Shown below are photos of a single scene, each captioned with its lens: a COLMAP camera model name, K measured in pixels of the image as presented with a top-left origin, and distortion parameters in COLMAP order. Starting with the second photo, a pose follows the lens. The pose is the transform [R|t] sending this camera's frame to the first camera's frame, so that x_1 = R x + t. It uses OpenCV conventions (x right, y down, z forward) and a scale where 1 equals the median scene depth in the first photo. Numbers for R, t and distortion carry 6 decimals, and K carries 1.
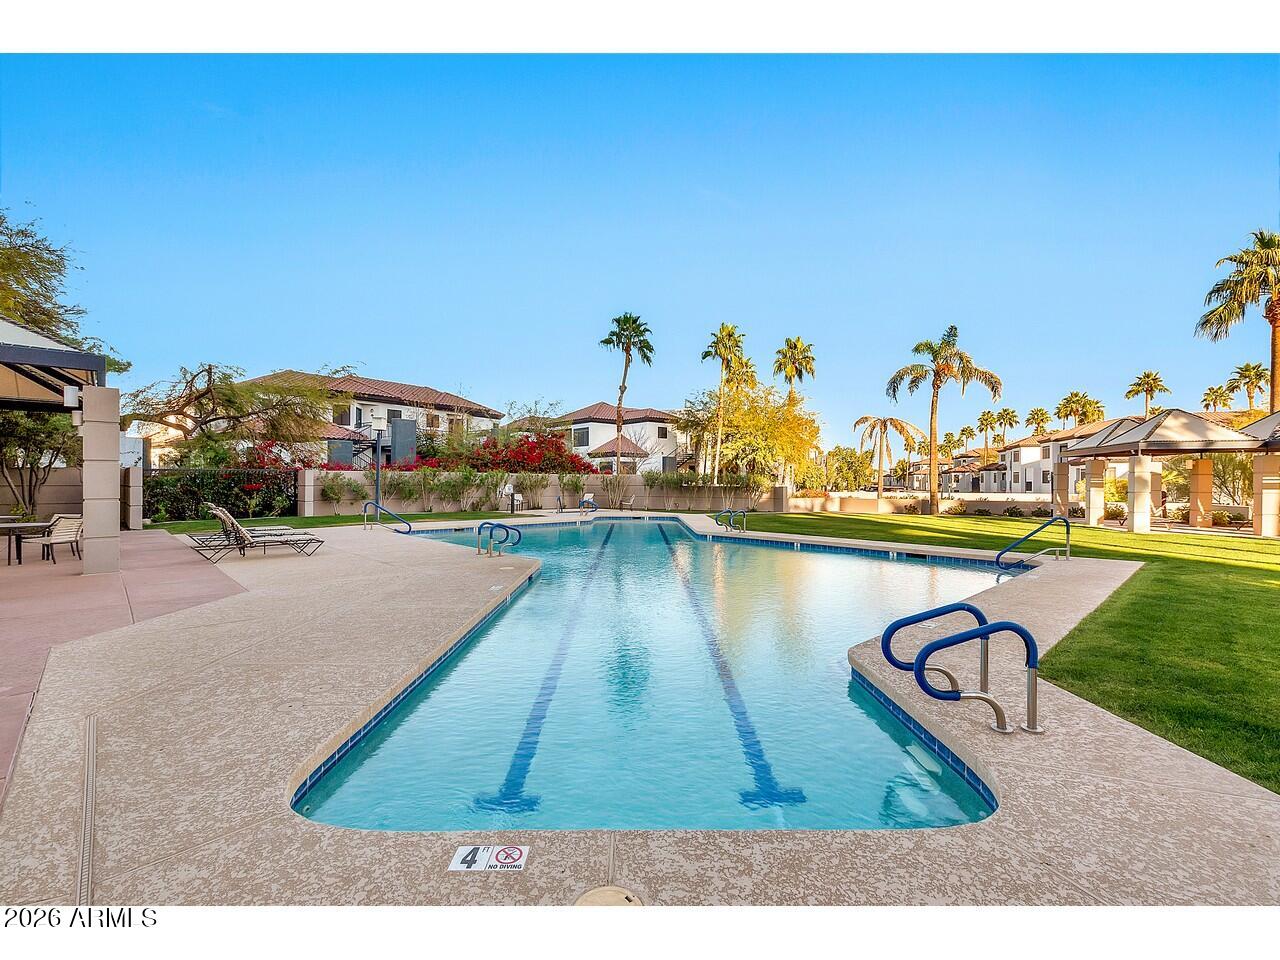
lens RADIAL K [[569.1, 0, 629.1], [0, 569.1, 490.2], [0, 0, 1]] dist [0.000828, 0.001182]
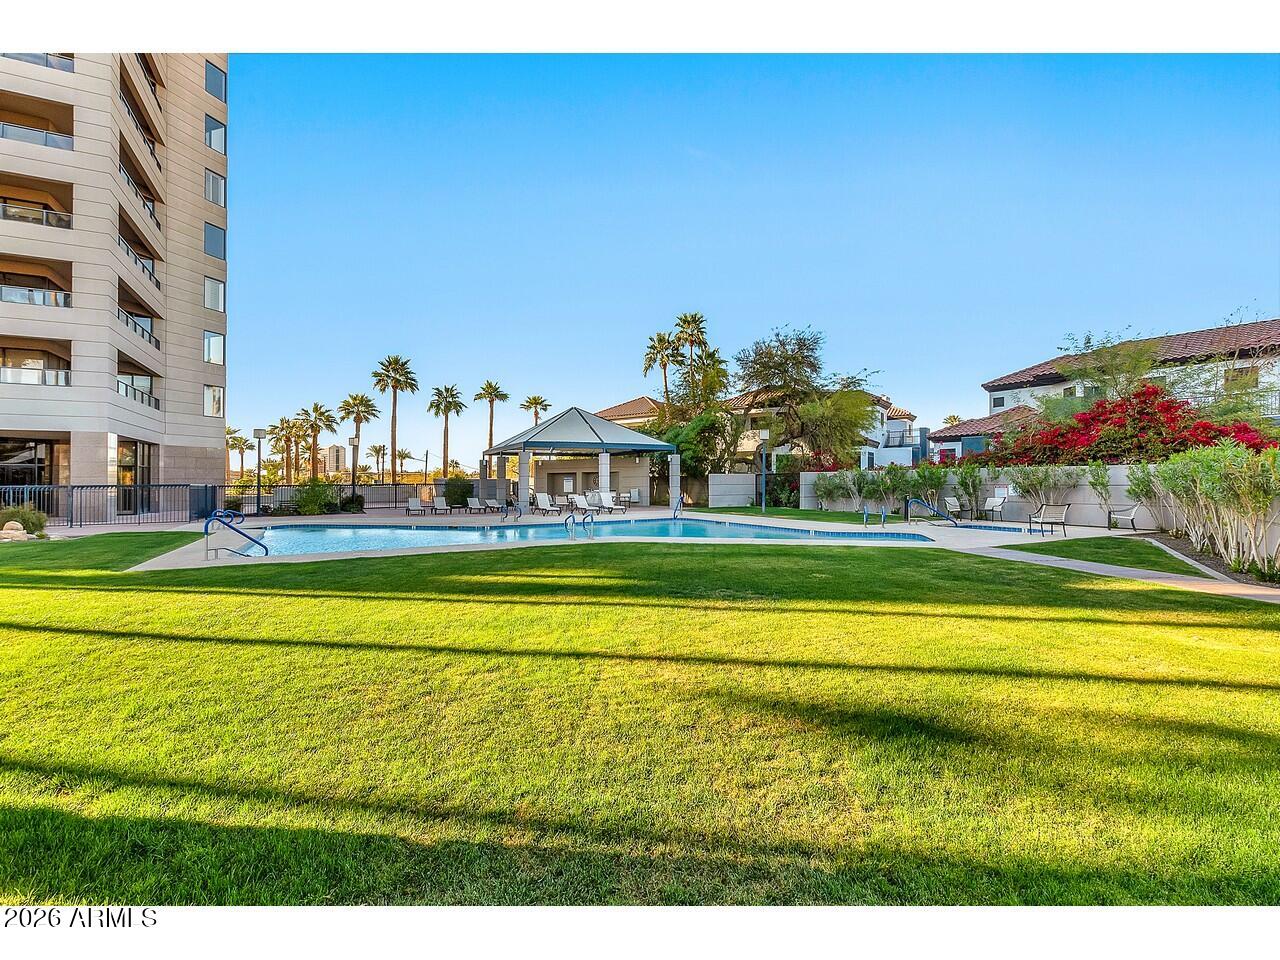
lens RADIAL K [[569.1, 0, 628.0], [0, 569.1, 475.6], [0, 0, 1]] dist [0.000828, 0.001182]
pose [[-0.286399, -0.011462, -0.958042, 0.522461], [-0.009355, 0.999914, -0.009166, -0.009348], [0.958065, 0.006337, -0.286482, 0.706226]]
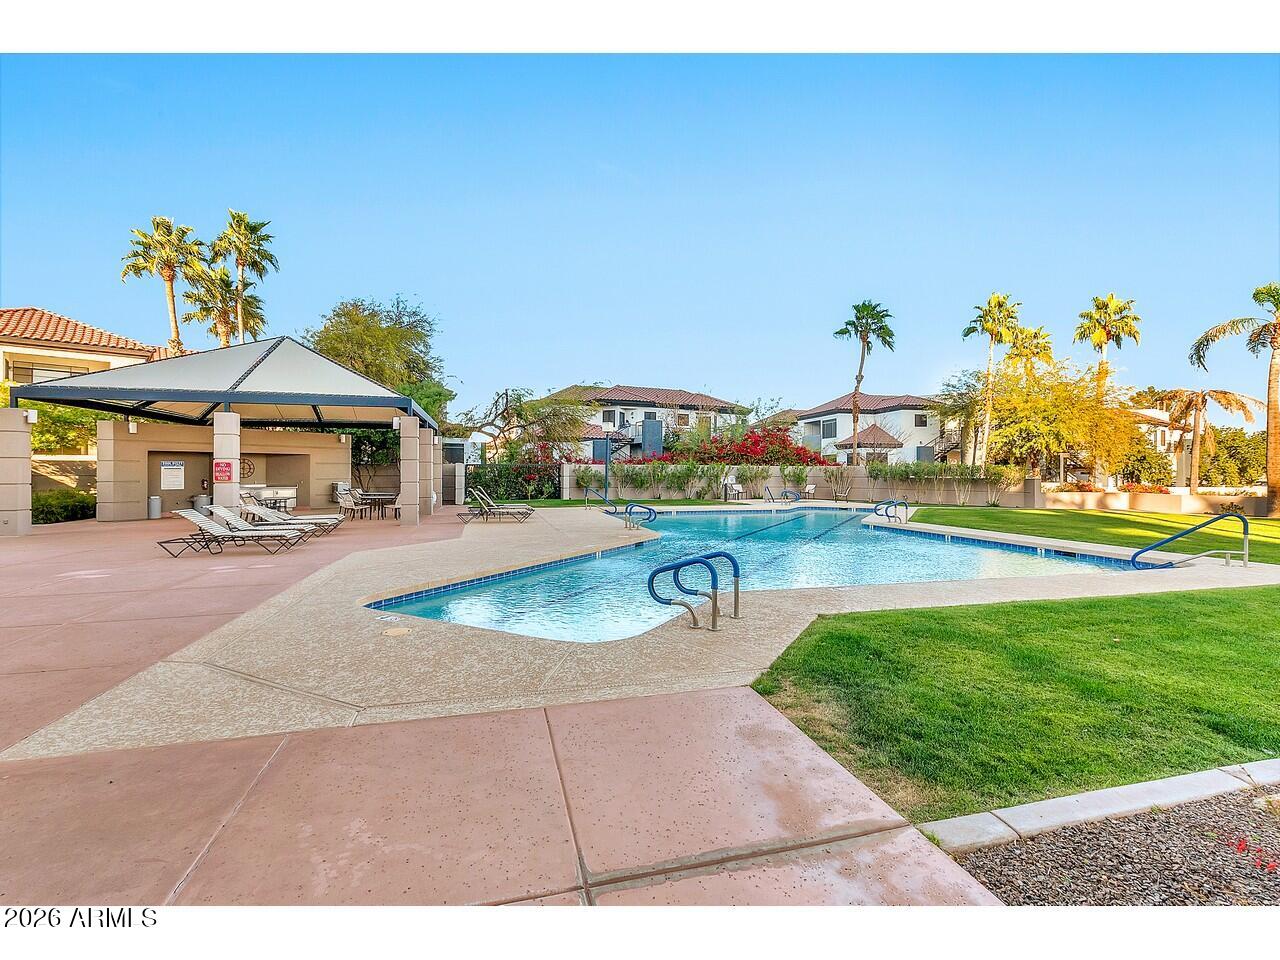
lens RADIAL K [[569.1, 0, 630.9], [0, 569.1, 476.8], [0, 0, 1]] dist [0.000828, 0.001182]
pose [[0.876792, 0.001793, -0.480866, 0.135936], [-0.007207, 0.999930, -0.009412, 0.003387], [0.480815, 0.011718, 0.876744, -0.048410]]
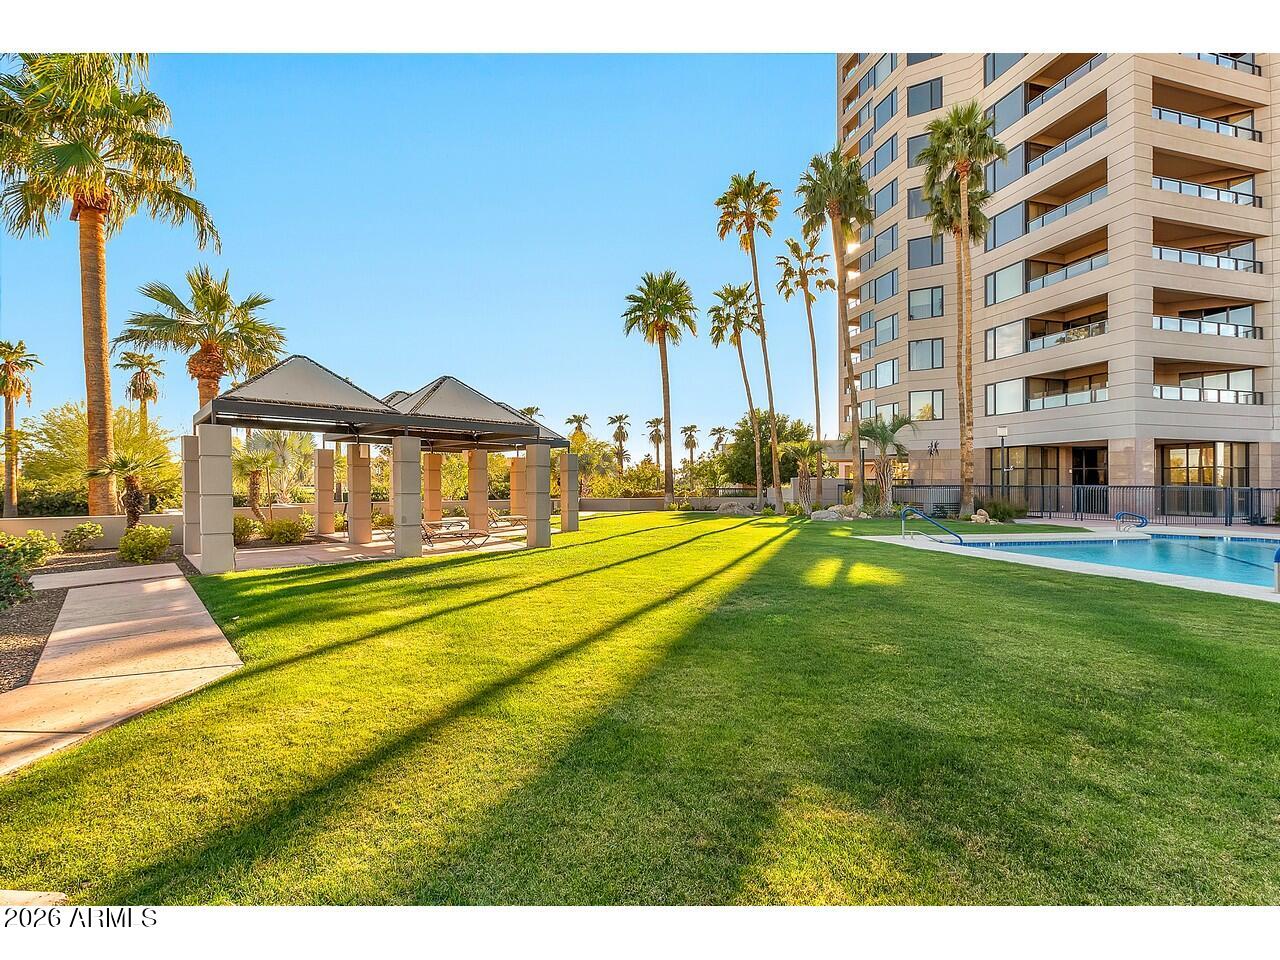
lens RADIAL K [[569.1, 0, 646.8], [0, 569.1, 486.4], [0, 0, 1]] dist [0.000828, 0.001182]
pose [[-0.878086, -0.013580, 0.478310, 0.228506], [-0.004255, 0.999779, 0.020574, -0.010967], [-0.478484, 0.016031, -0.877950, 0.882018]]
